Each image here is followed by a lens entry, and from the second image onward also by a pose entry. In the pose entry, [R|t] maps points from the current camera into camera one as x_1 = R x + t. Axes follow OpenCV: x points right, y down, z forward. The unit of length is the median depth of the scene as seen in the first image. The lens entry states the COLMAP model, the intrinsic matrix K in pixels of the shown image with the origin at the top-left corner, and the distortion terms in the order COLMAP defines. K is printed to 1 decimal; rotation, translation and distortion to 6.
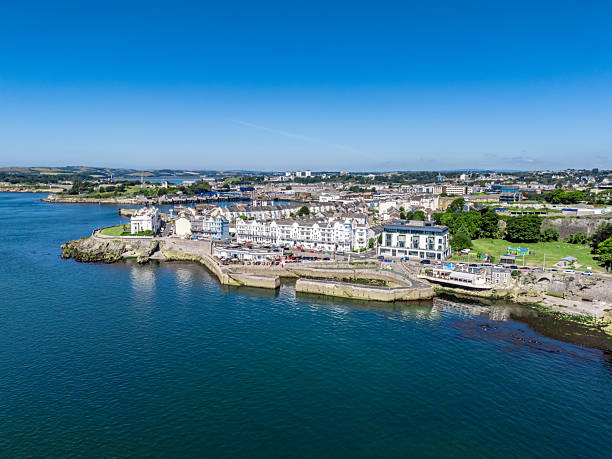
lens RADIAL K [[465.3, 0, 306.0], [0, 465.3, 229.5], [0, 0, 1]] dist [0.081065, -0.074540]
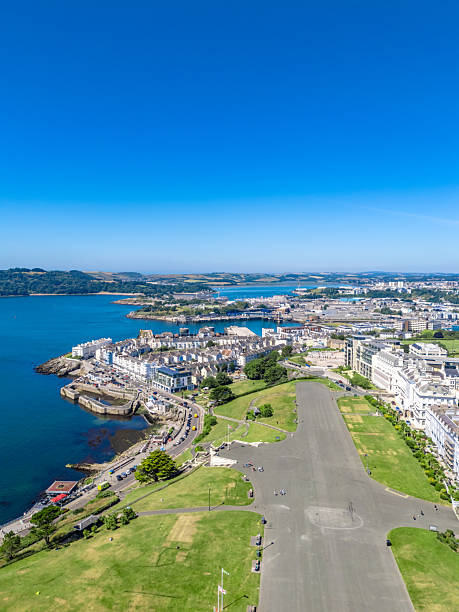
lens RADIAL K [[465.3, 0, 229.5], [0, 465.3, 306.0], [0, 0, 1]] dist [0.081065, -0.074540]
pose [[0.891203, 0.029226, -0.452661, 0.990024], [-0.050613, 0.998098, -0.035204, -0.158096], [0.450771, 0.054285, 0.890987, -0.309703]]
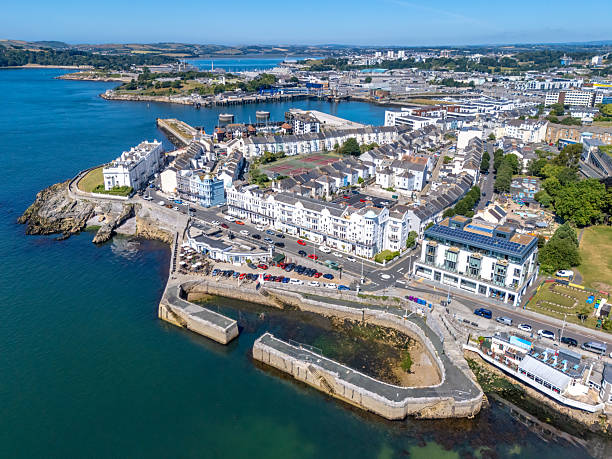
lens RADIAL K [[465.3, 0, 306.0], [0, 465.3, 229.5], [0, 0, 1]] dist [0.081065, -0.074540]
pose [[0.980341, 0.069525, -0.184658, 0.110251], [-0.021330, 0.967723, 0.251113, -0.140352], [0.196156, -0.242238, 0.950181, 0.333745]]
